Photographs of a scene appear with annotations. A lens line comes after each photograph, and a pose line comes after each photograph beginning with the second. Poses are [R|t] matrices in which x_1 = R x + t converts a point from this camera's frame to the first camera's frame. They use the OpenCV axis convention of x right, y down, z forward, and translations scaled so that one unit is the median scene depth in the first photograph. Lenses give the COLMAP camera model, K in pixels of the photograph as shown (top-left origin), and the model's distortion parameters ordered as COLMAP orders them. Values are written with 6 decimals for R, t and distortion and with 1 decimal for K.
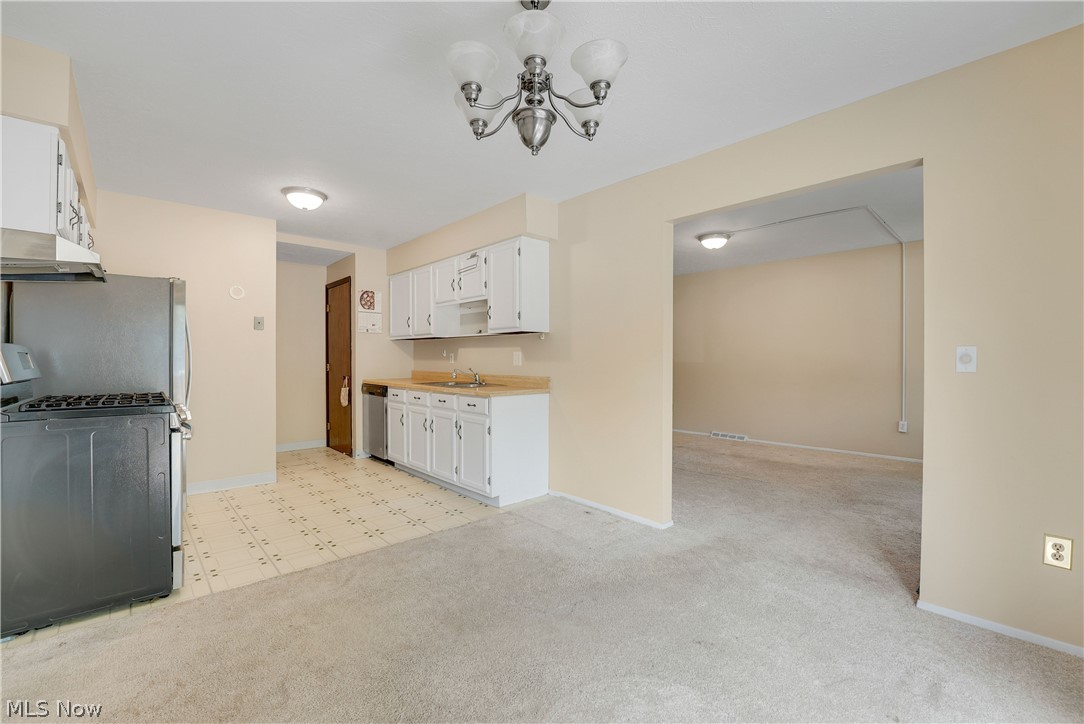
lens RADIAL K [[458.3, 0, 541.0], [0, 458.3, 366.6], [0, 0, 1]] dist [-0.020891, 0.000044]
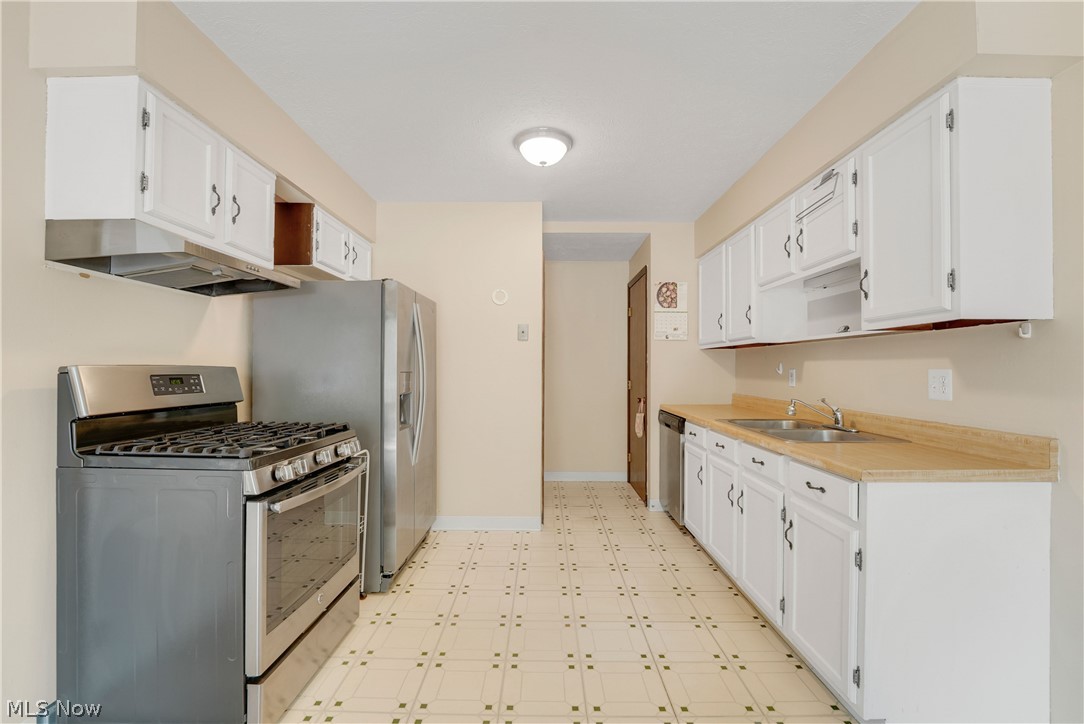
lens RADIAL K [[458.3, 0, 541.0], [0, 458.3, 366.6], [0, 0, 1]] dist [-0.020891, 0.000044]
pose [[0.731180, 0.001225, -0.682184, -0.034588], [-0.016453, 0.999739, -0.015839, -0.019994], [0.681987, 0.022805, 0.731009, 0.389741]]
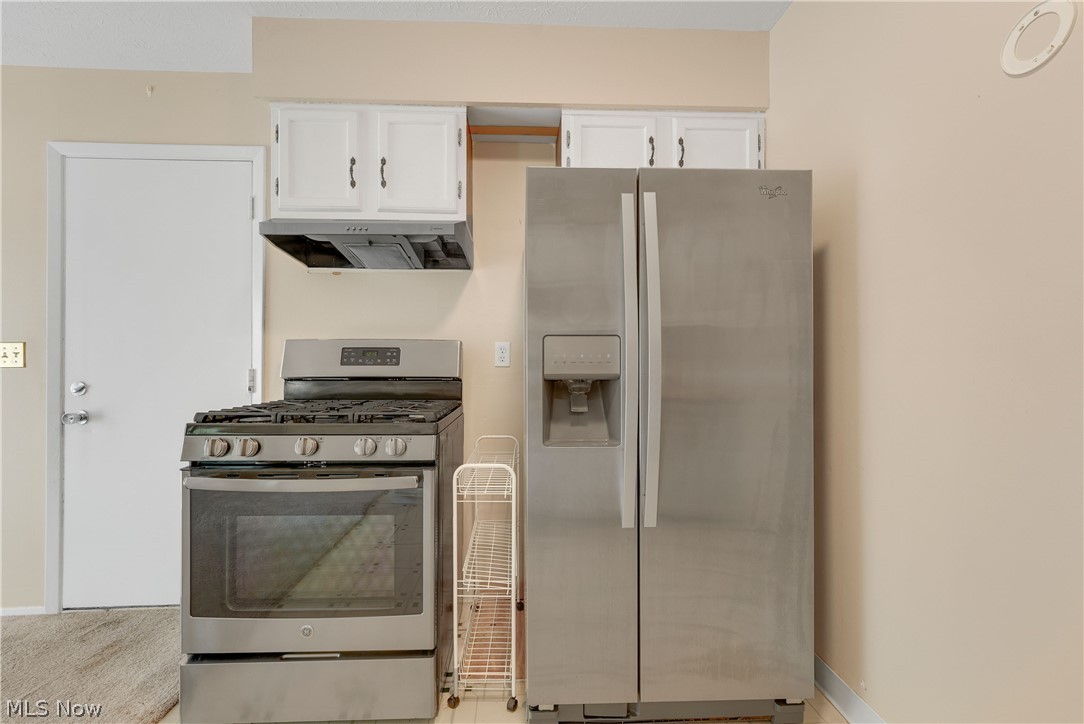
lens RADIAL K [[458.3, 0, 541.0], [0, 458.3, 366.6], [0, 0, 1]] dist [-0.020891, 0.000044]
pose [[-0.651952, 0.000201, -0.758260, -0.299221], [-0.011153, 0.999889, 0.009853, -0.002937], [0.758178, 0.014880, -0.651878, 0.840965]]
